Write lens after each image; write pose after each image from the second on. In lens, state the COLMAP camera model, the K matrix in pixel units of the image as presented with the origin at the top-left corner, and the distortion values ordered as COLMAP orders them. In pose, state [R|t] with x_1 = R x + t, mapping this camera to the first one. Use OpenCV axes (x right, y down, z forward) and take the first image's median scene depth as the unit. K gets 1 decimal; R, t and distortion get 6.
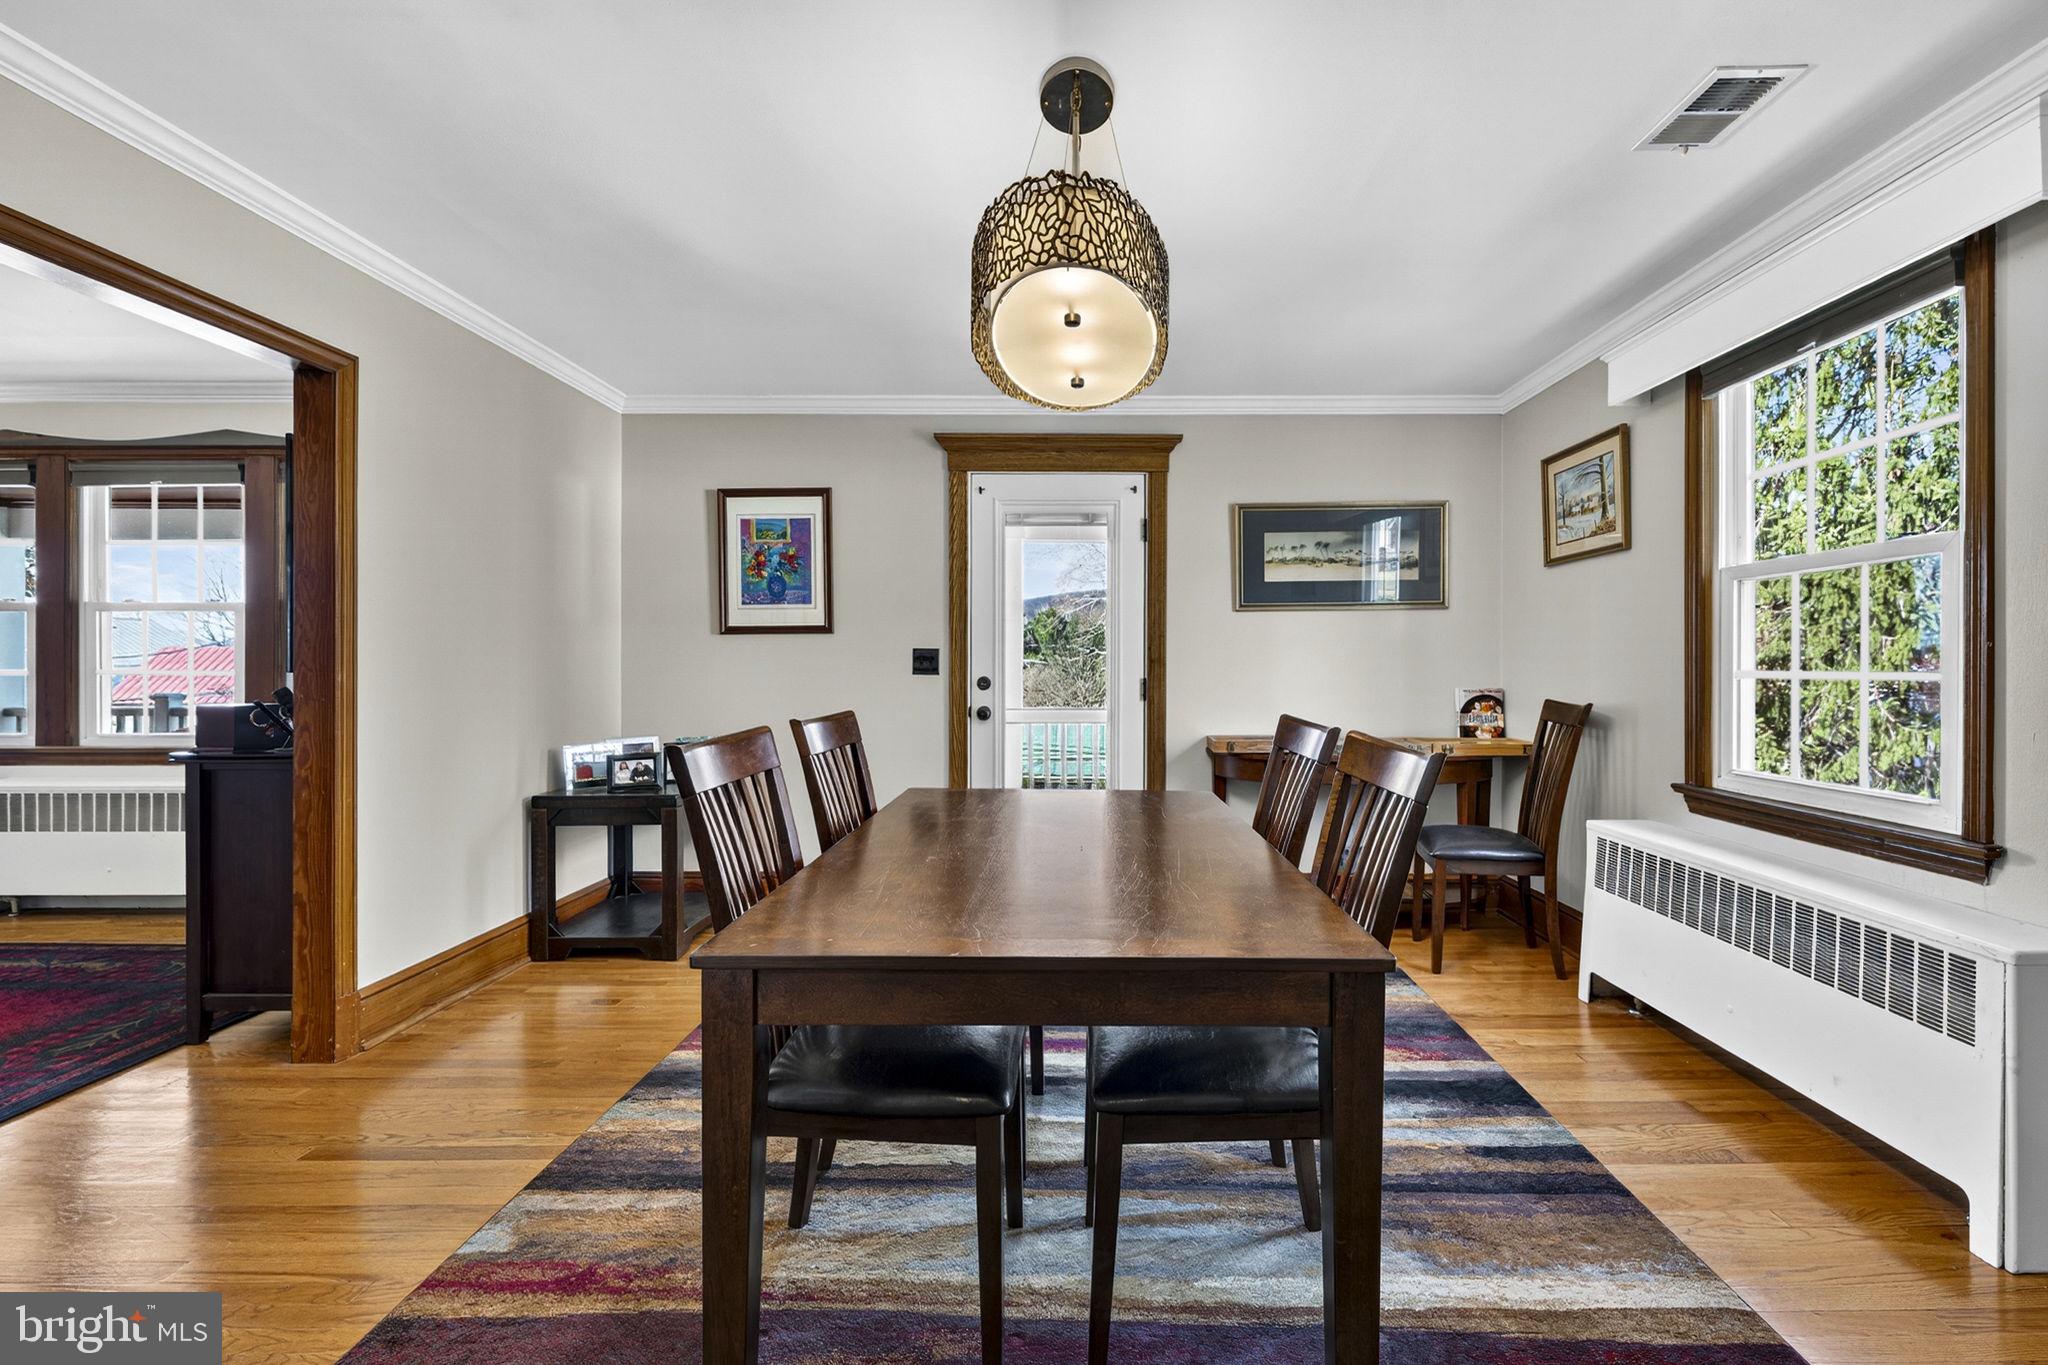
lens RADIAL K [[825.1, 0, 1039.9], [0, 825.1, 674.2], [0, 0, 1]] dist [-0.001928, 0.000107]
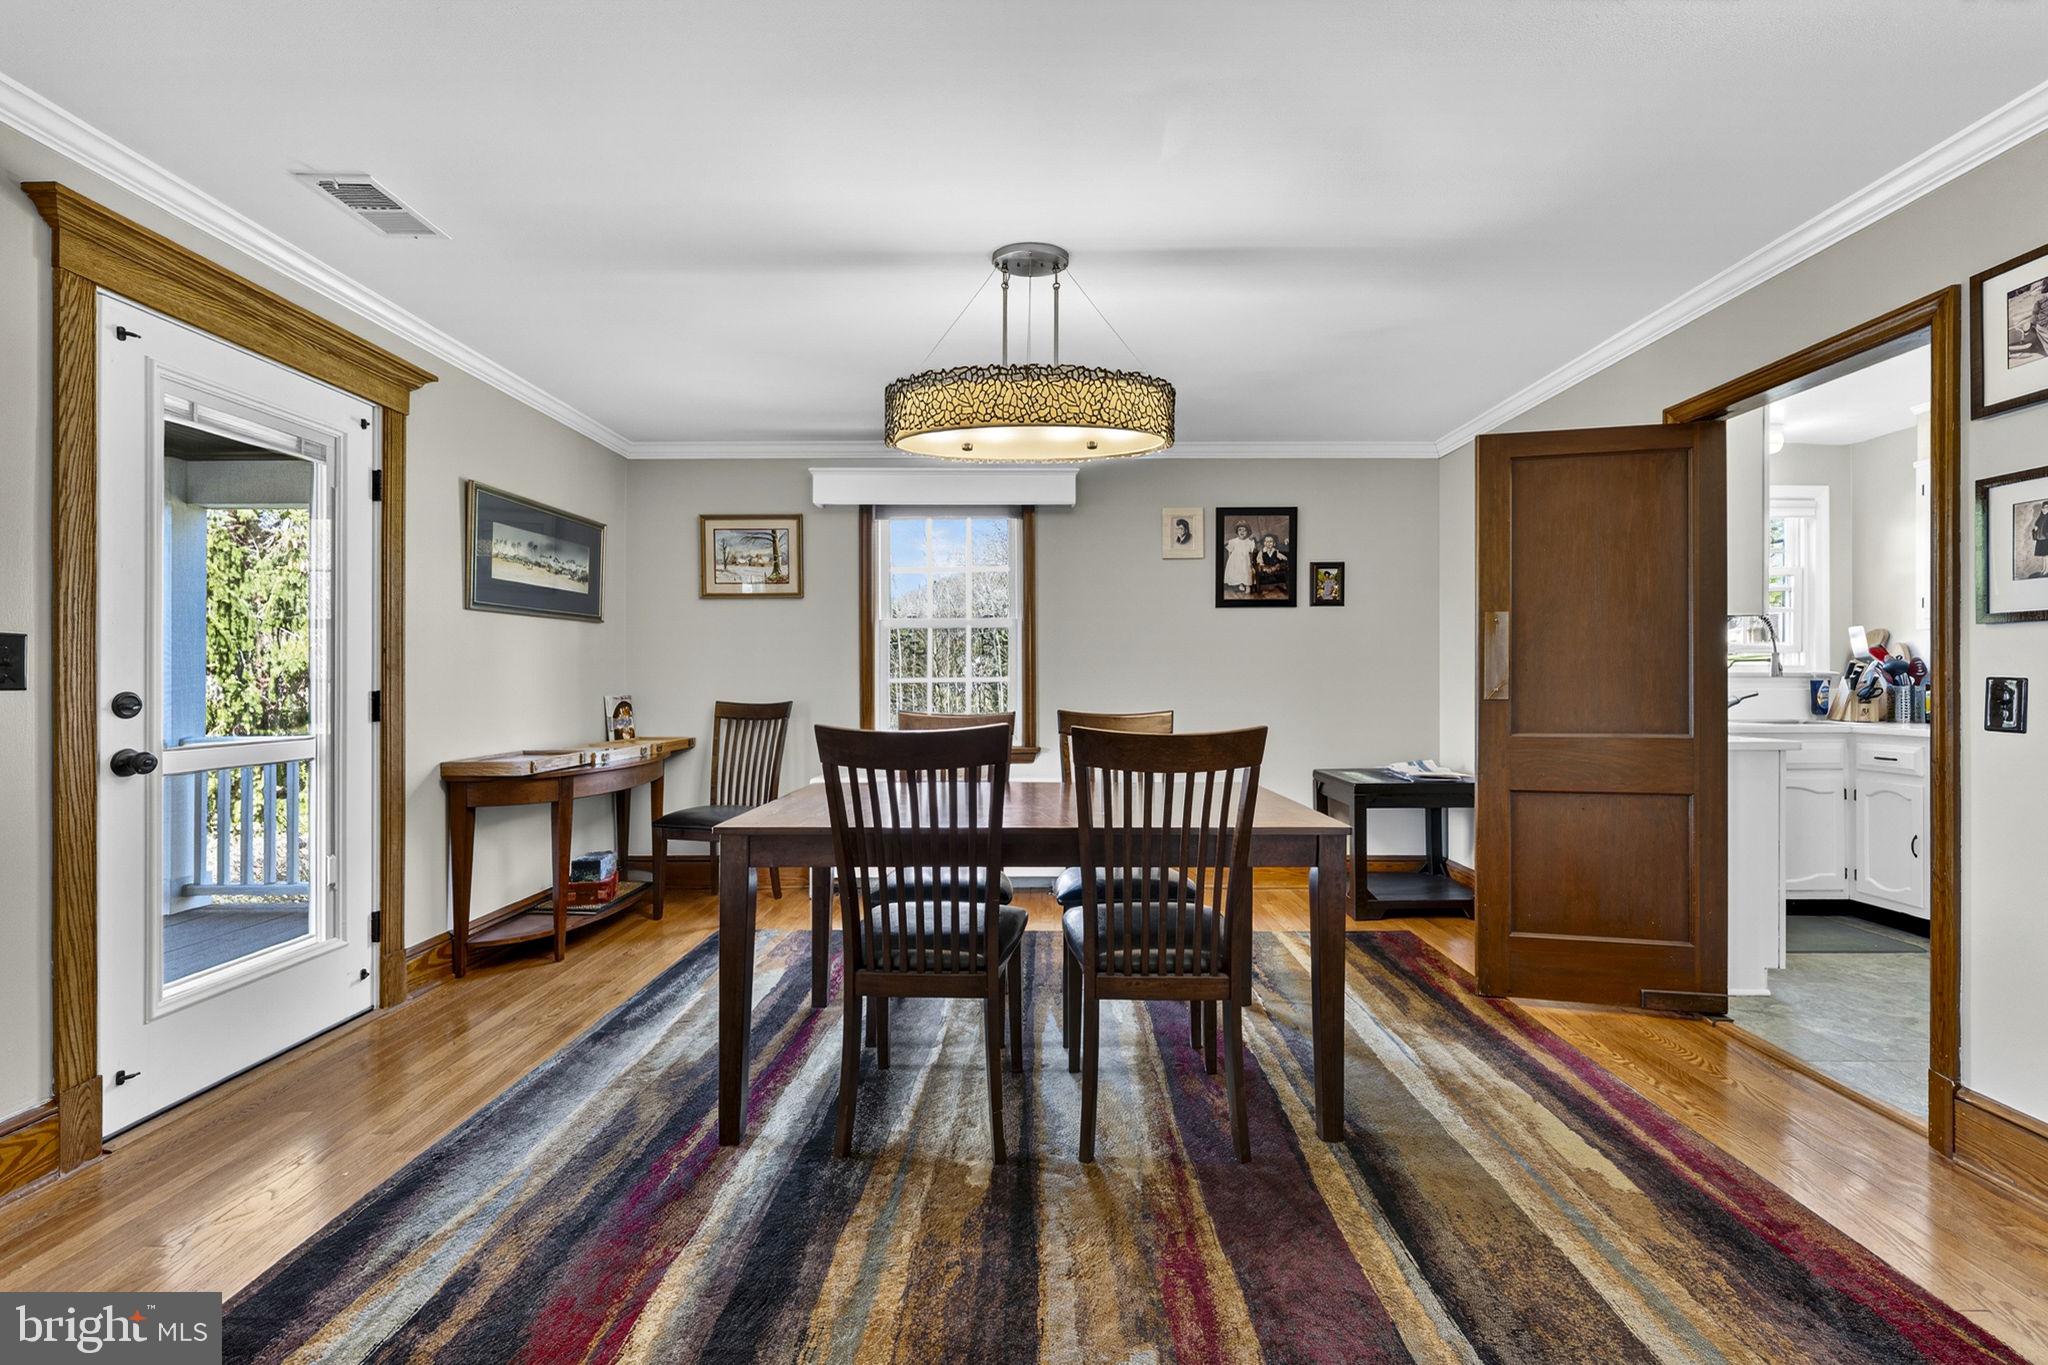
lens RADIAL K [[825.1, 0, 1016.3], [0, 825.1, 674.4], [0, 0, 1]] dist [-0.001928, 0.000107]
pose [[0.020295, 0.005272, 0.999780, -0.582753], [0.008799, 0.999946, -0.005452, -0.000482], [-0.999755, 0.008908, 0.020247, 0.430783]]
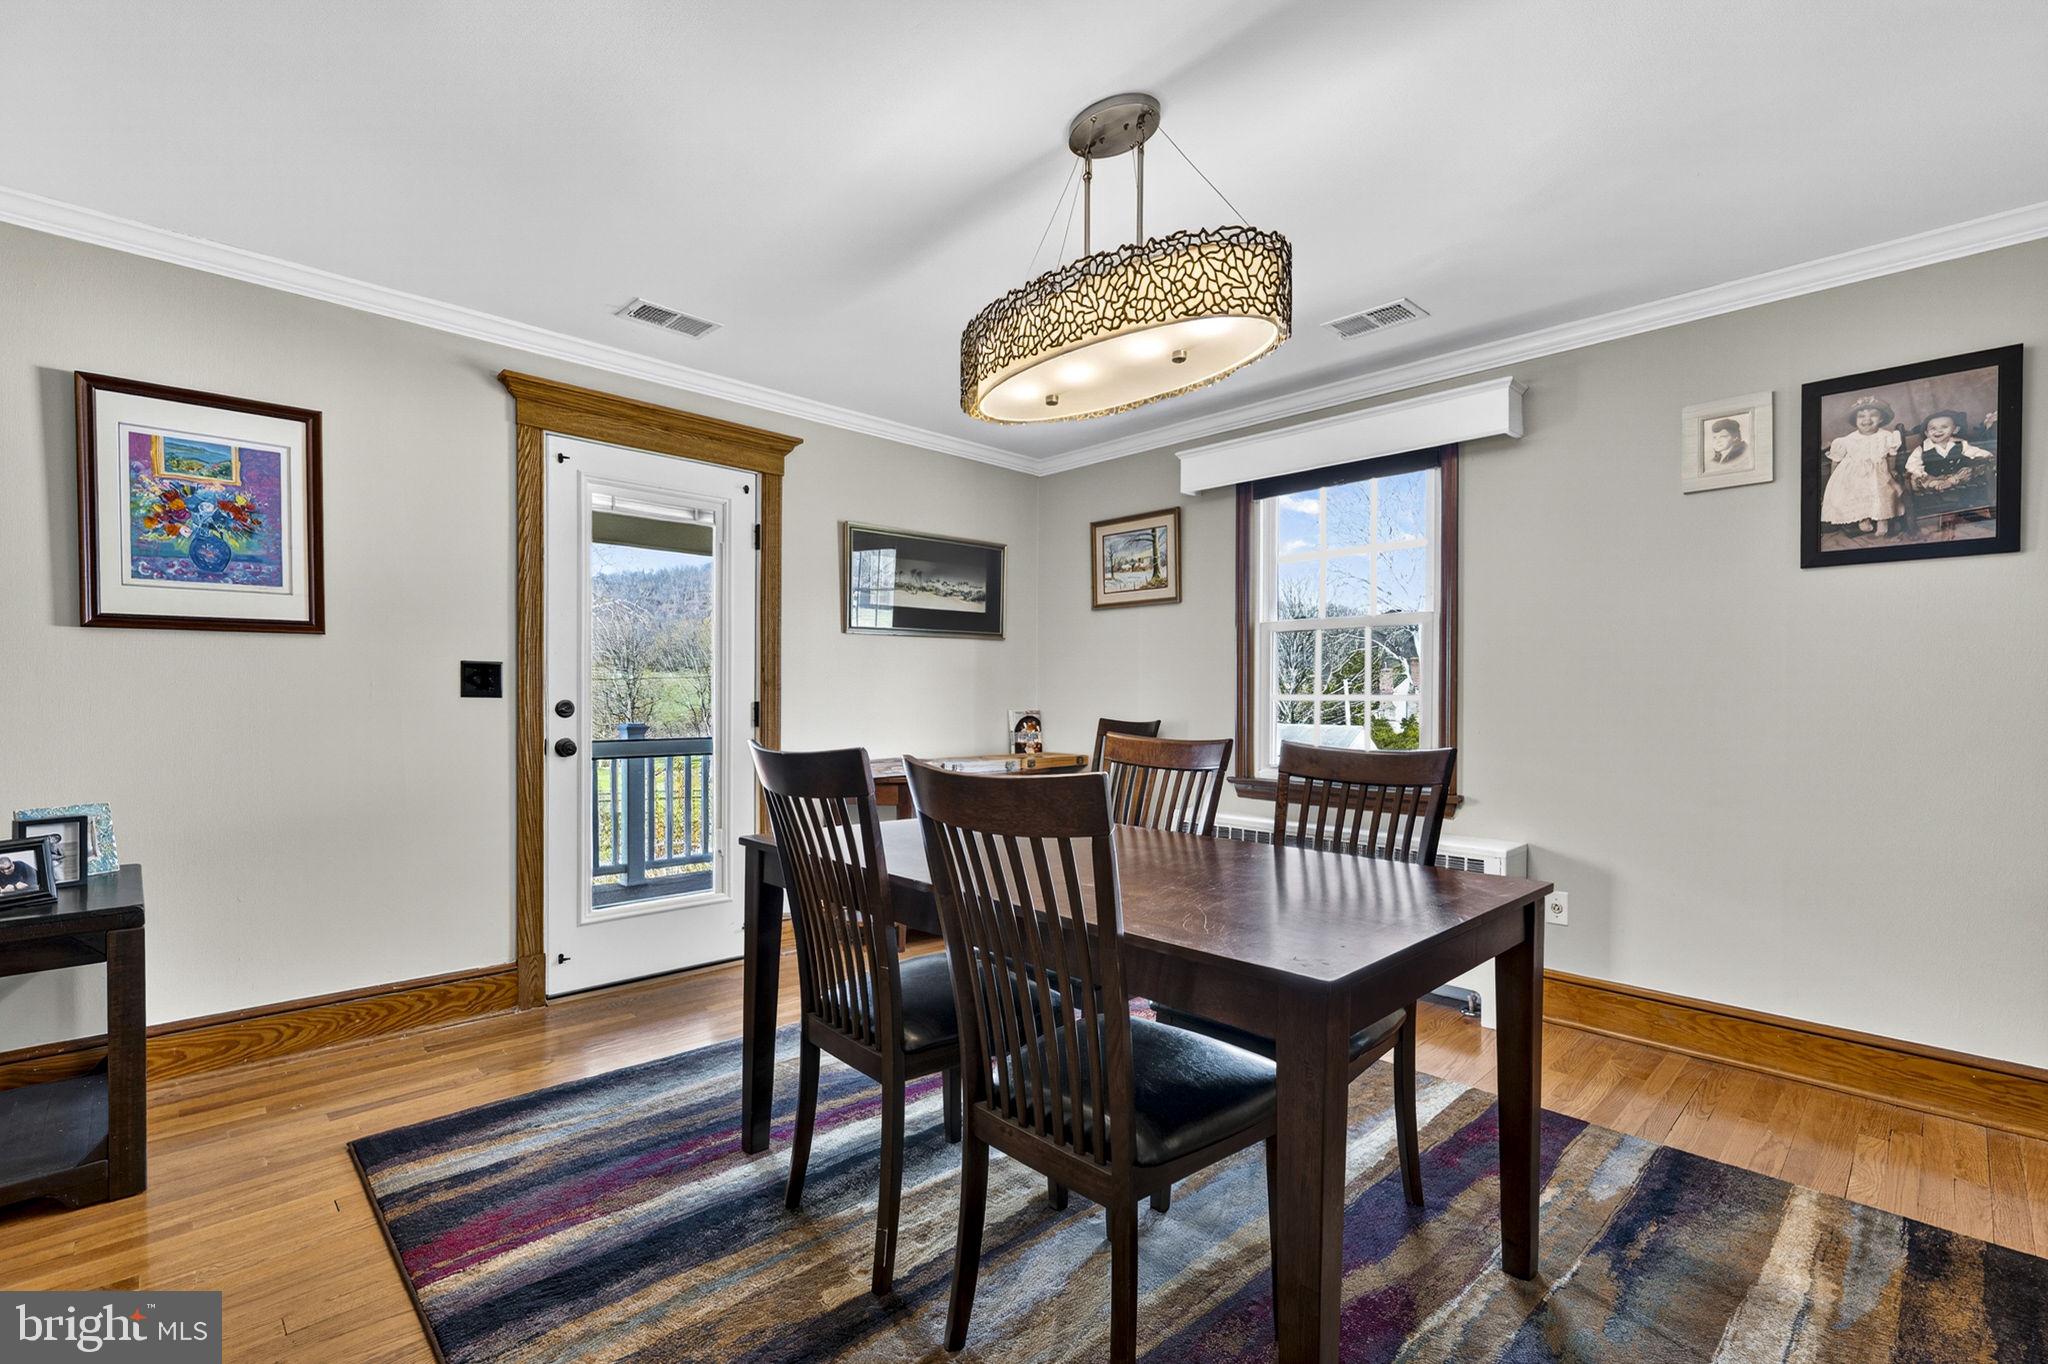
lens RADIAL K [[898.3, 0, 1009.0], [0, 898.3, 699.7], [0, 0, 1]] dist [0.001268, -0.000366]
pose [[0.726723, 0.000568, 0.686931, -0.346833], [-0.000145, 1.000000, -0.000674, 0.003241], [-0.686931, 0.000390, 0.726723, 0.103677]]
